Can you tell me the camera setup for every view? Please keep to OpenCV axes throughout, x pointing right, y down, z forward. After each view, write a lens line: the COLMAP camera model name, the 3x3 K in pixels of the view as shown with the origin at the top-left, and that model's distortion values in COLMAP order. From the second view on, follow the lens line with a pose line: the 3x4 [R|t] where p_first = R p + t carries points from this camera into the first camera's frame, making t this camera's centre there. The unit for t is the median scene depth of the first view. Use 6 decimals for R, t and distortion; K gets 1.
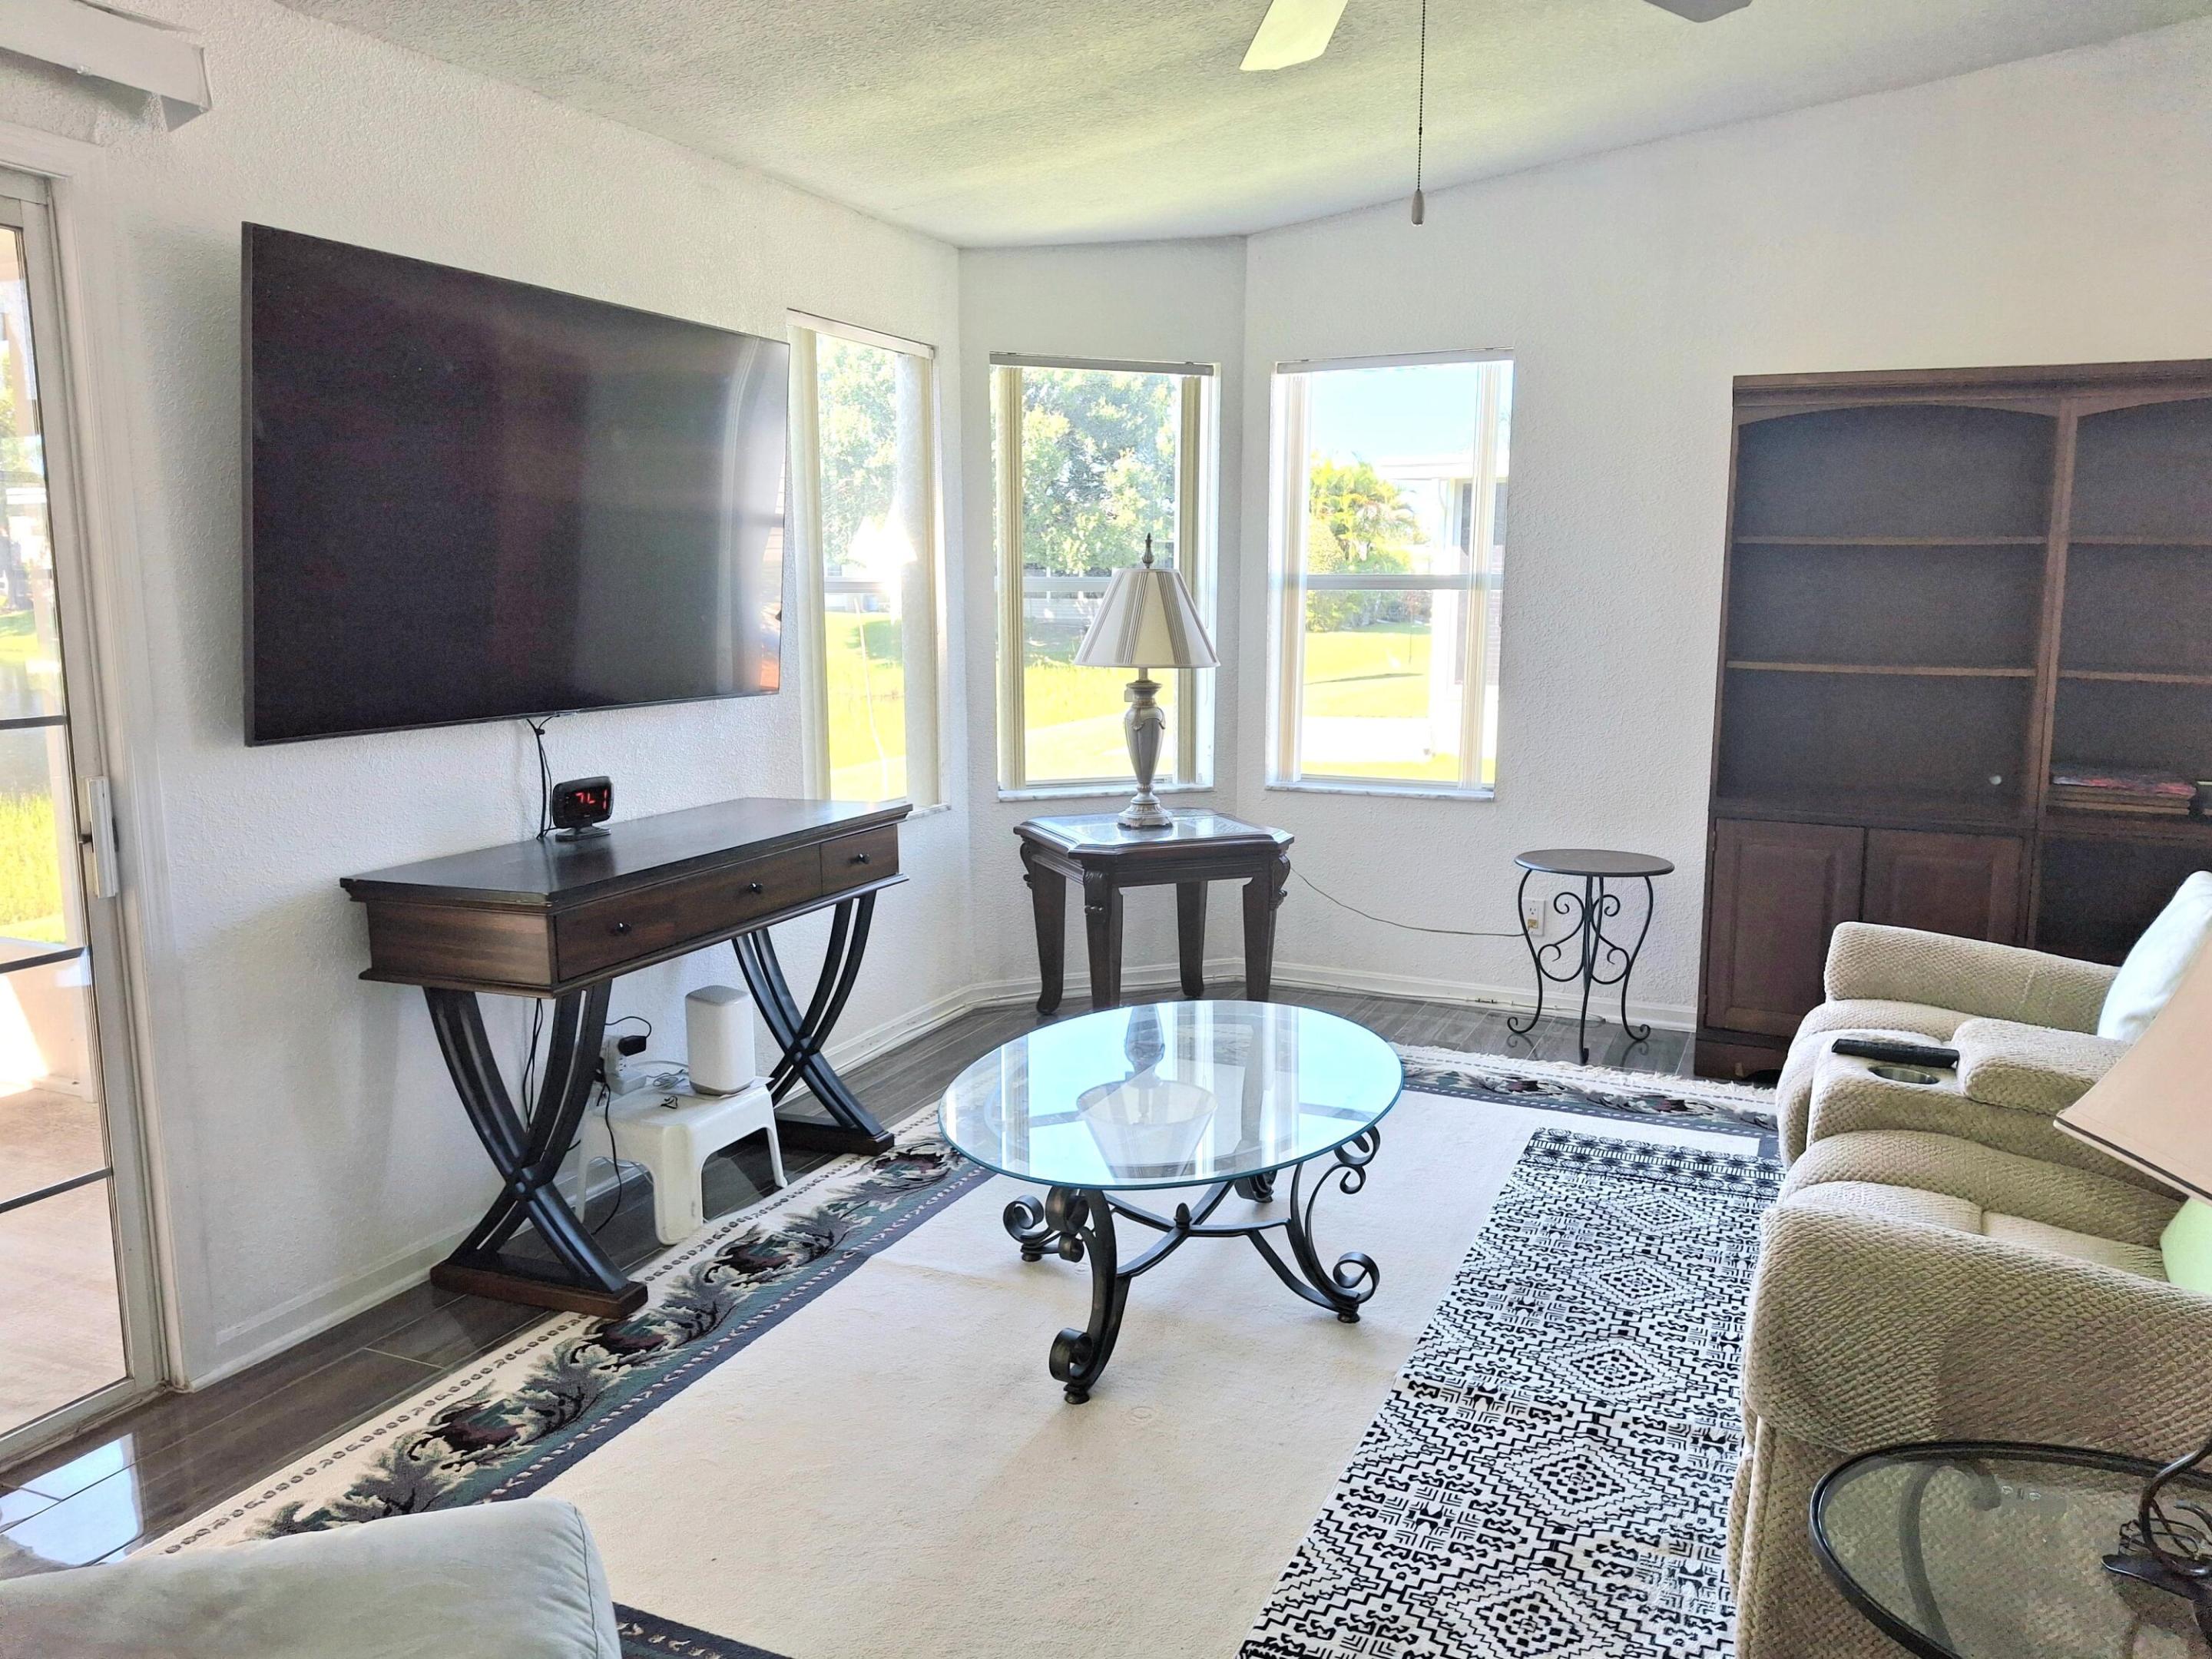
lens RADIAL K [[1615.0, 0, 1126.1], [0, 1615.0, 832.8], [0, 0, 1]] dist [0.065571, -0.125954]
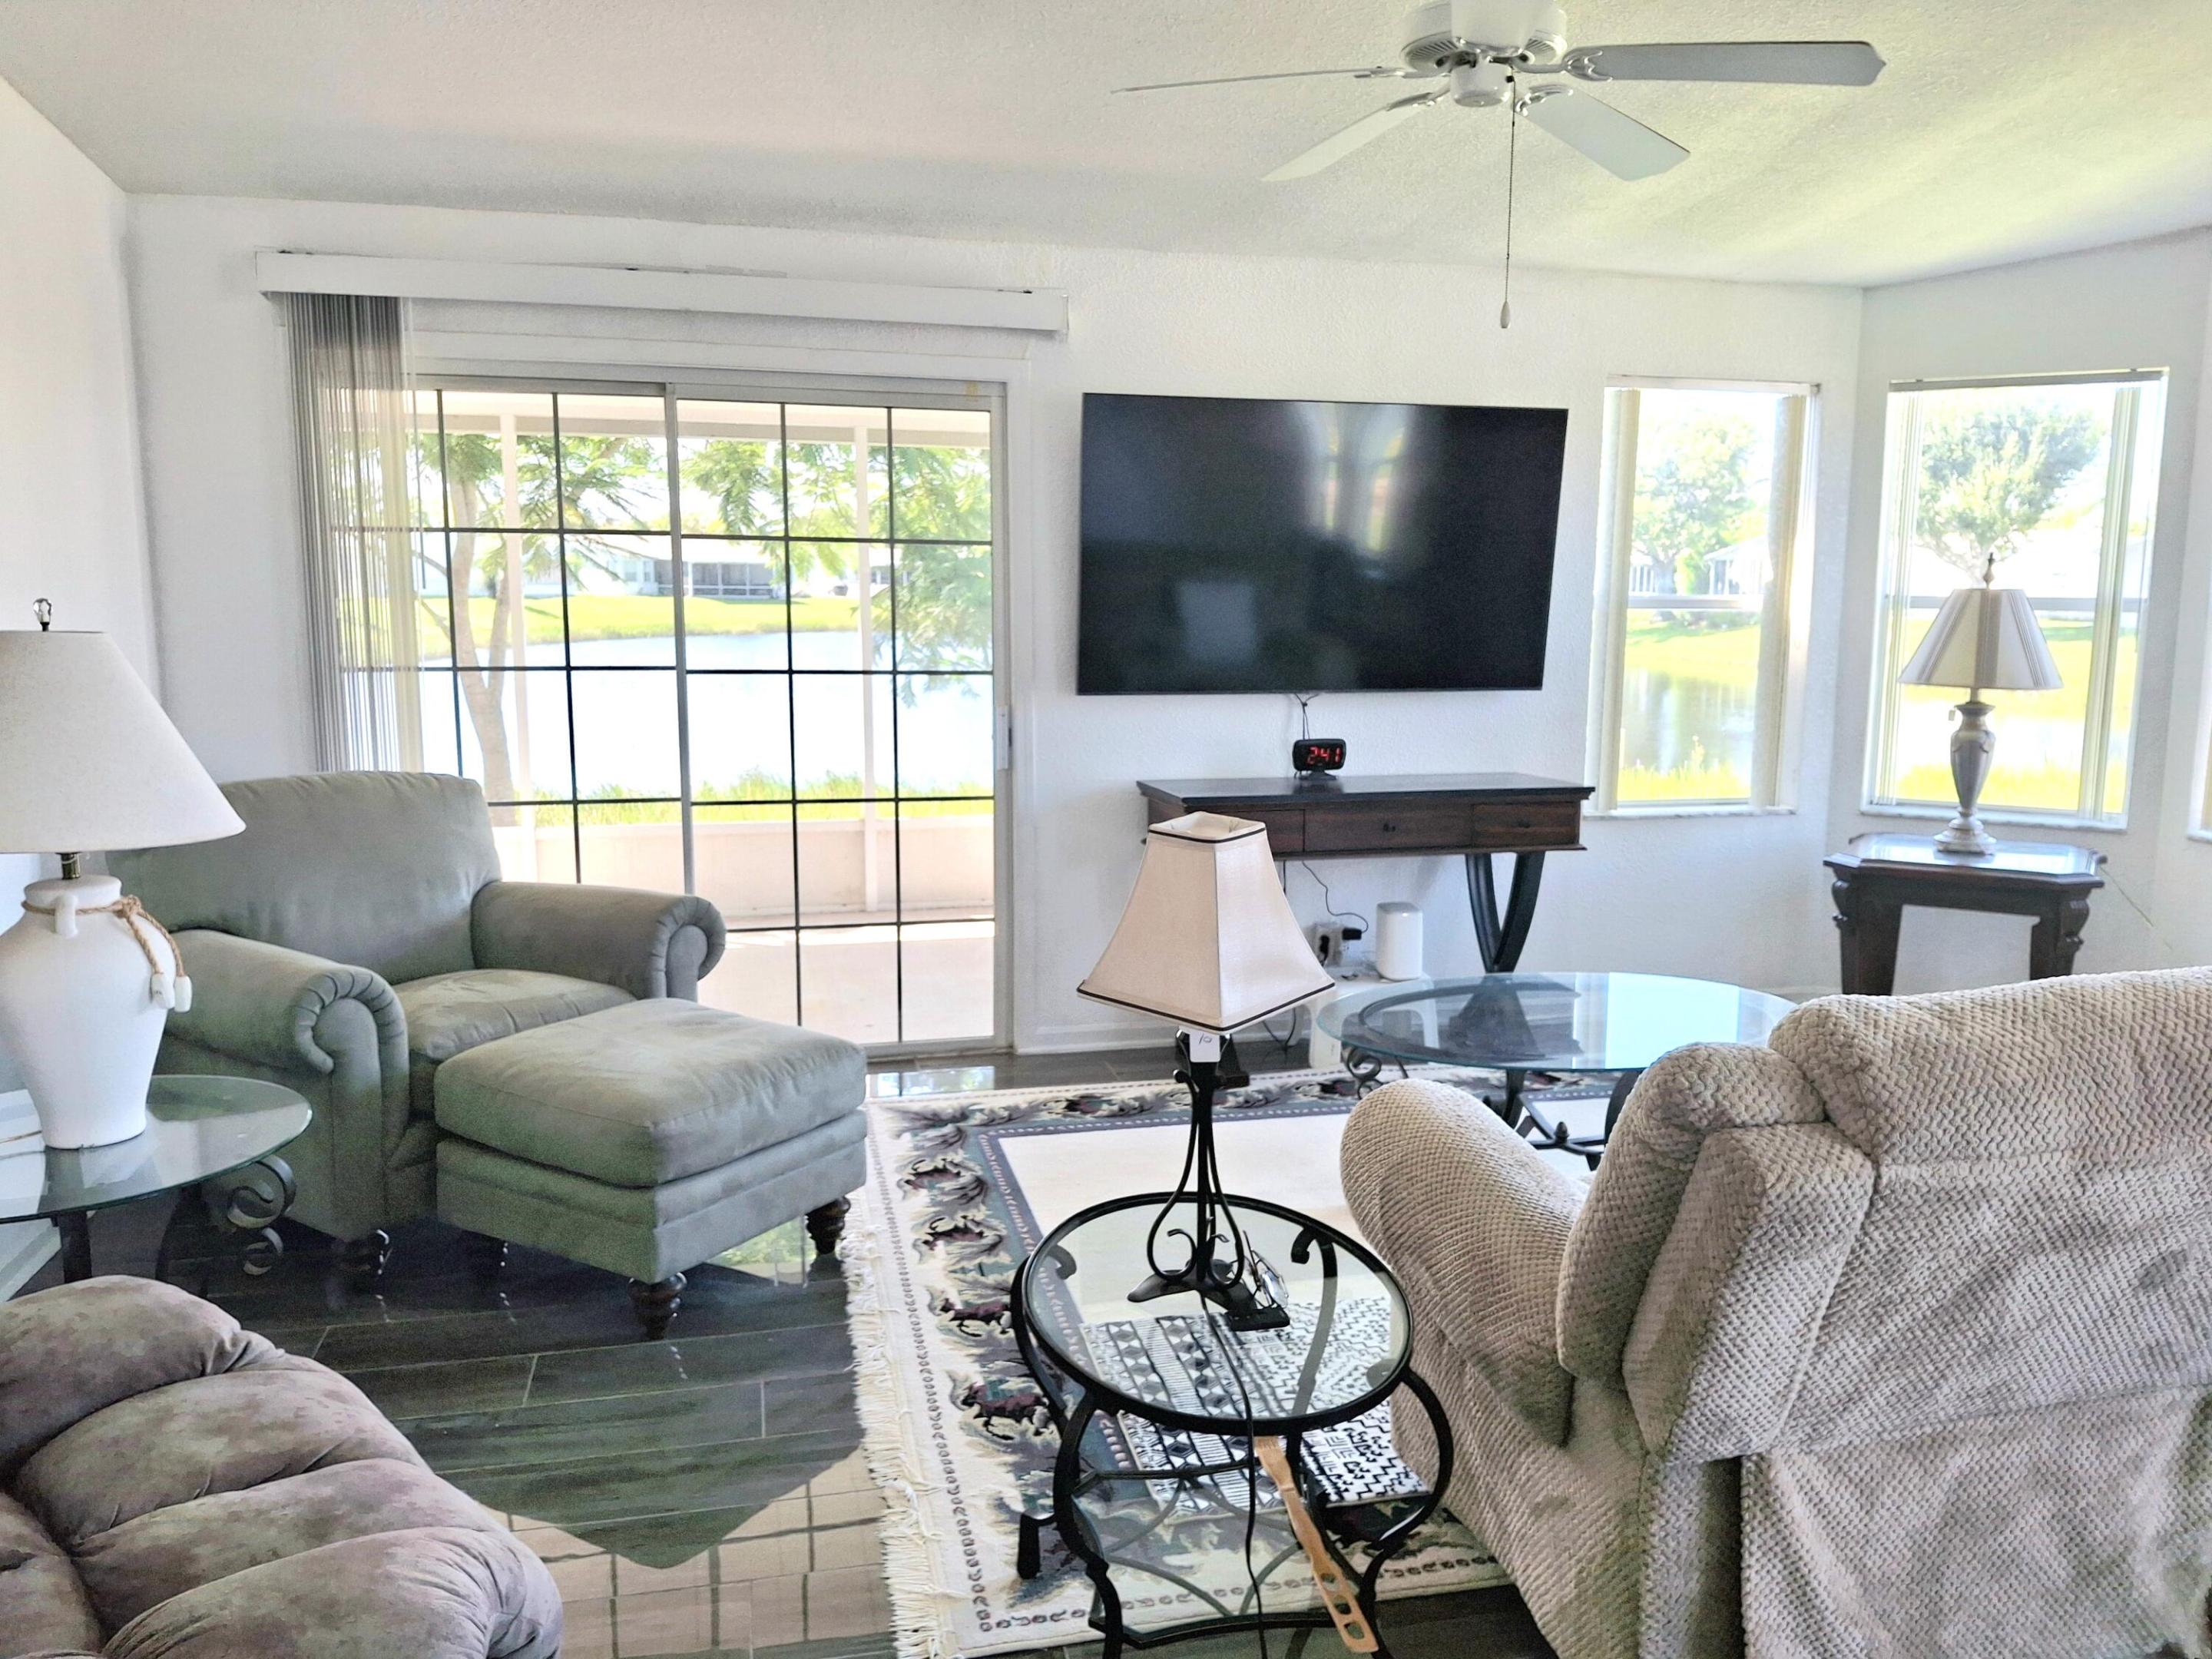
lens RADIAL K [[1622.4, 0, 1120.1], [0, 1622.4, 817.7], [0, 0, 1]] dist [0.090884, -0.166935]
pose [[0.603309, 0.114619, -0.789228, 0.661014], [-0.128236, 0.990683, 0.045848, -0.005893], [0.787130, 0.073547, 0.612386, -0.014542]]
